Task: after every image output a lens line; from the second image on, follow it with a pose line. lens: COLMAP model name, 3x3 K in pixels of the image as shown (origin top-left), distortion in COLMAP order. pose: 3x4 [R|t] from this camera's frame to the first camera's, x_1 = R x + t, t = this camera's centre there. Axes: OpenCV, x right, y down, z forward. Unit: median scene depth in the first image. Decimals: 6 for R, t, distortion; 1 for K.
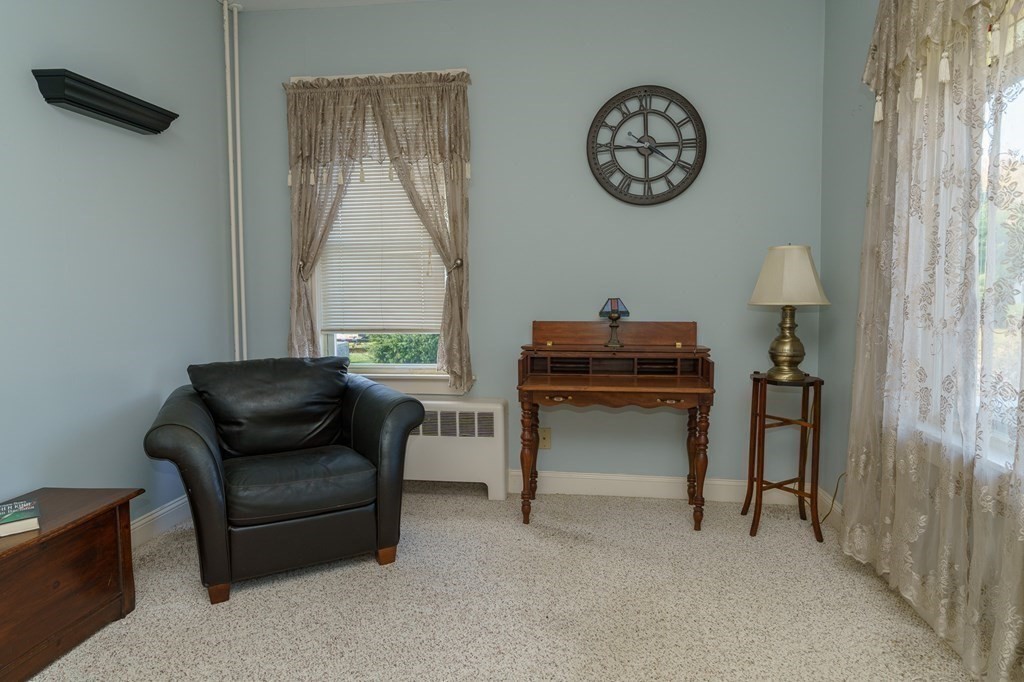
lens RADIAL K [[614.9, 0, 511.0], [0, 614.9, 329.2], [0, 0, 1]] dist [0.000928, 0.000023]
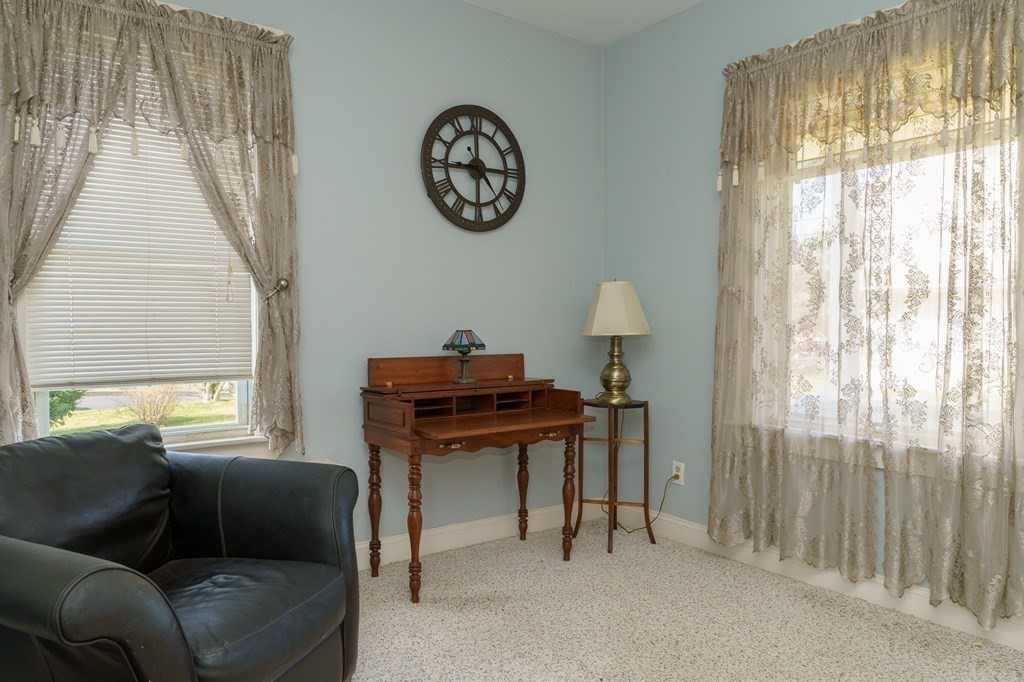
lens RADIAL K [[675.1, 0, 512.0], [0, 675.1, 341.0], [0, 0, 1]] dist [0.001108, -0.001065]
pose [[0.735144, -0.017358, 0.677688, -0.448645], [0.040194, 0.999029, -0.018014, -0.012798], [-0.676718, 0.040482, 0.735129, 0.211263]]
